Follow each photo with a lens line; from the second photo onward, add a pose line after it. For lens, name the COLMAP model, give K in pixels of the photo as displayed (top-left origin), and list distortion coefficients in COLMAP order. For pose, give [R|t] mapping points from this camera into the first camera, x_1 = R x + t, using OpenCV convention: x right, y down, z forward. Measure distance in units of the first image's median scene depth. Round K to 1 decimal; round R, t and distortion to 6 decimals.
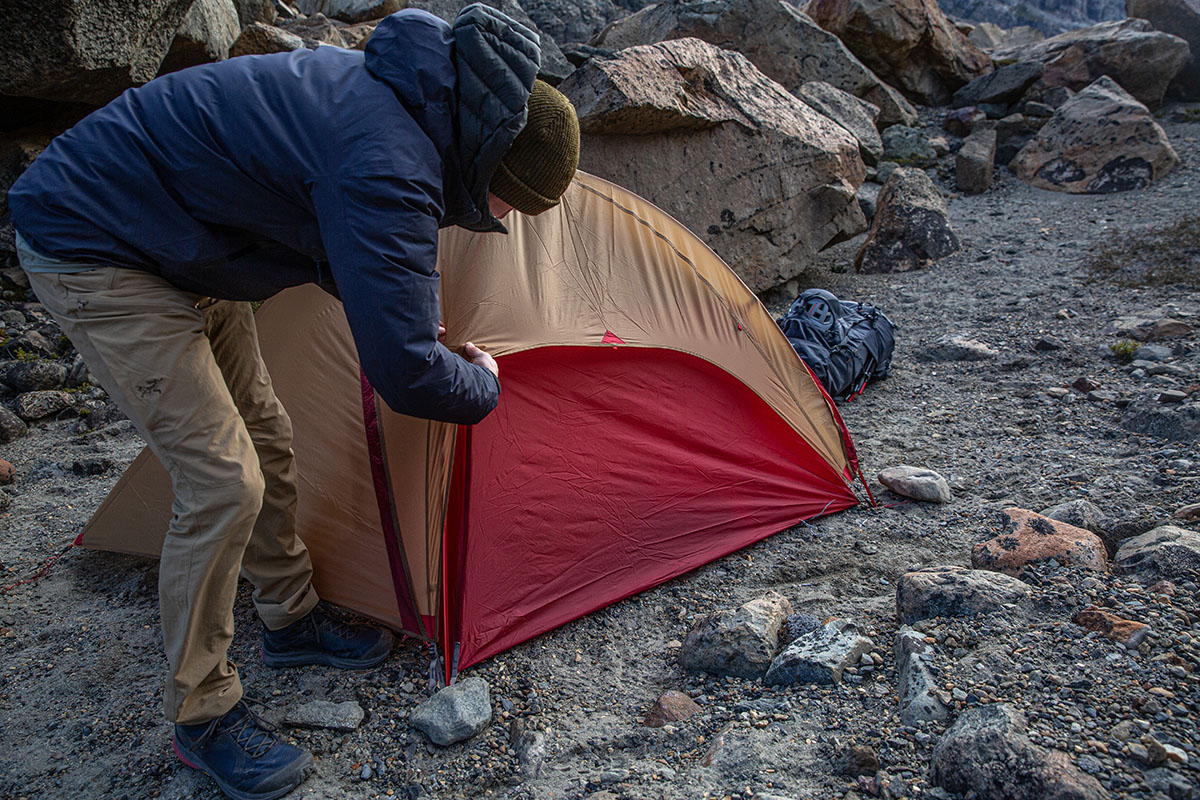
lens RADIAL K [[815.2, 0, 602.2], [0, 815.2, 401.8], [0, 0, 1]] dist [-0.103045, 0.077663]
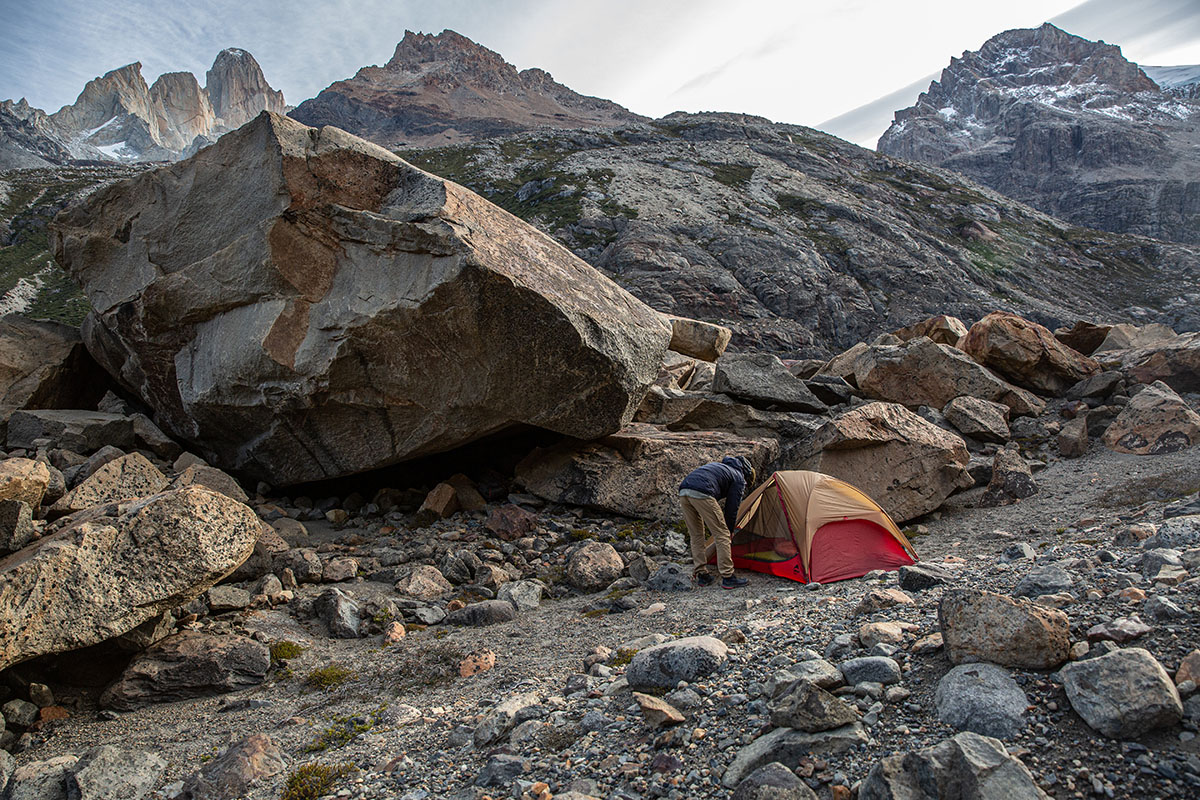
lens RADIAL K [[815.2, 0, 600.7], [0, 815.2, 404.1], [0, 0, 1]] dist [-0.103045, 0.077663]
pose [[0.960842, -0.051107, -0.272341, -0.008790], [-0.035109, 0.952469, -0.302607, 0.243374], [0.274862, 0.300319, 0.913378, -1.204064]]
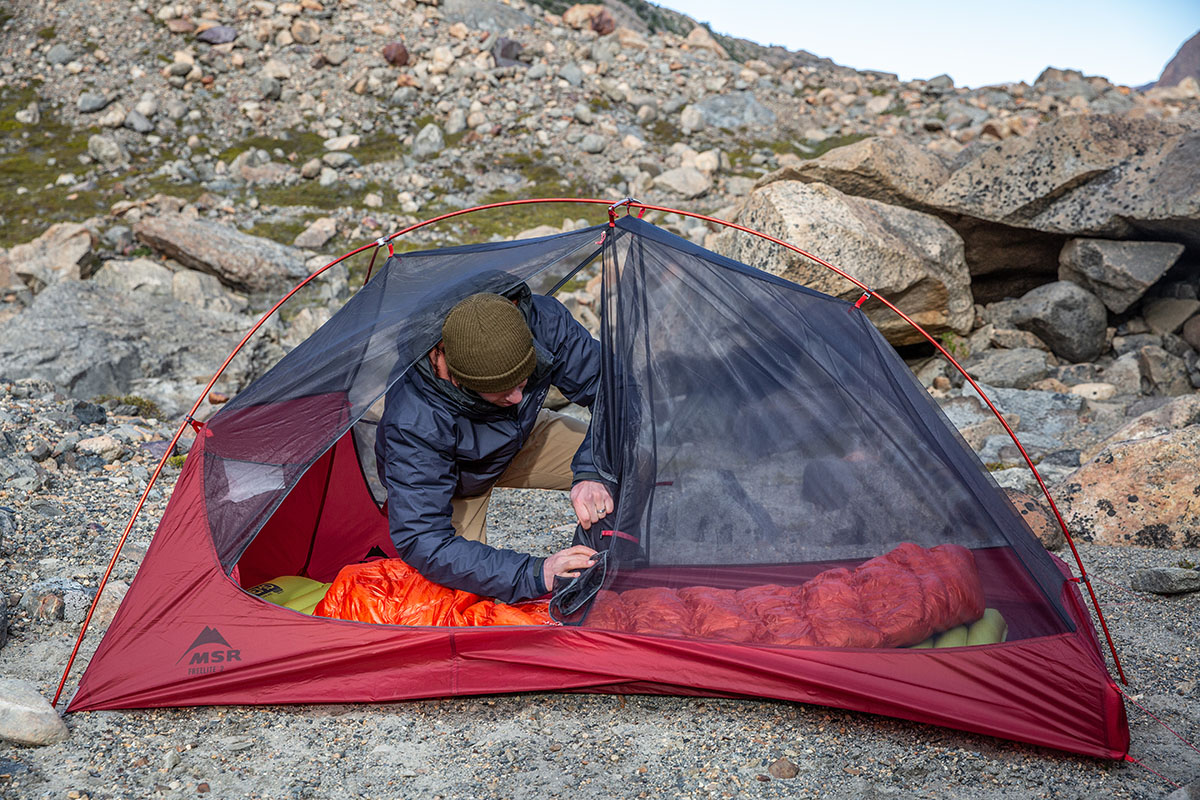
lens RADIAL K [[1579.7, 0, 601.6], [0, 1579.7, 398.0], [0, 0, 1]] dist [0.110042, 0.000000]
pose [[-0.742172, 0.115294, -0.660218, 0.397222], [-0.125499, 0.943760, 0.305886, -0.292524], [0.658355, 0.309877, -0.685963, 1.008058]]
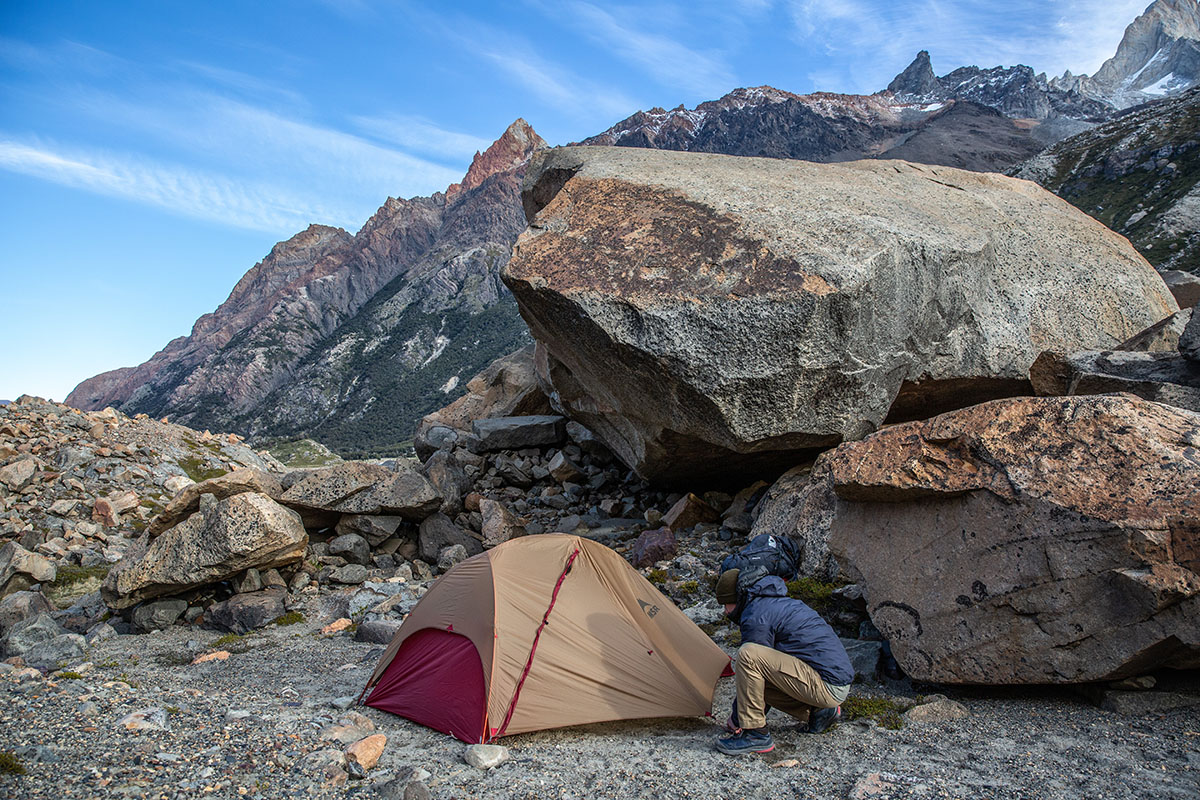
lens RADIAL K [[815.2, 0, 600.2], [0, 815.2, 401.1], [0, 0, 1]] dist [-0.103045, 0.077663]
pose [[0.095894, -0.050617, -0.994104, 0.992657], [-0.226615, 0.971370, -0.071319, -0.261981], [0.969252, 0.232118, 0.081678, 0.428104]]
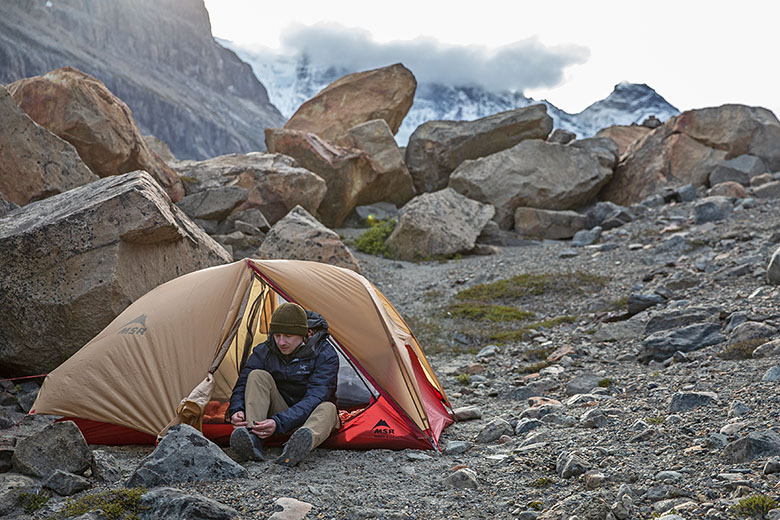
lens RADIAL K [[1263.3, 0, 391.7], [0, 1263.3, 261.0], [0, 0, 1]] dist [0.279259, 0.000000]
pose [[0.704362, 0.050491, 0.708043, -1.014169], [0.159726, 0.960613, -0.227398, 0.206558], [-0.691637, 0.273264, 0.668555, -0.587667]]
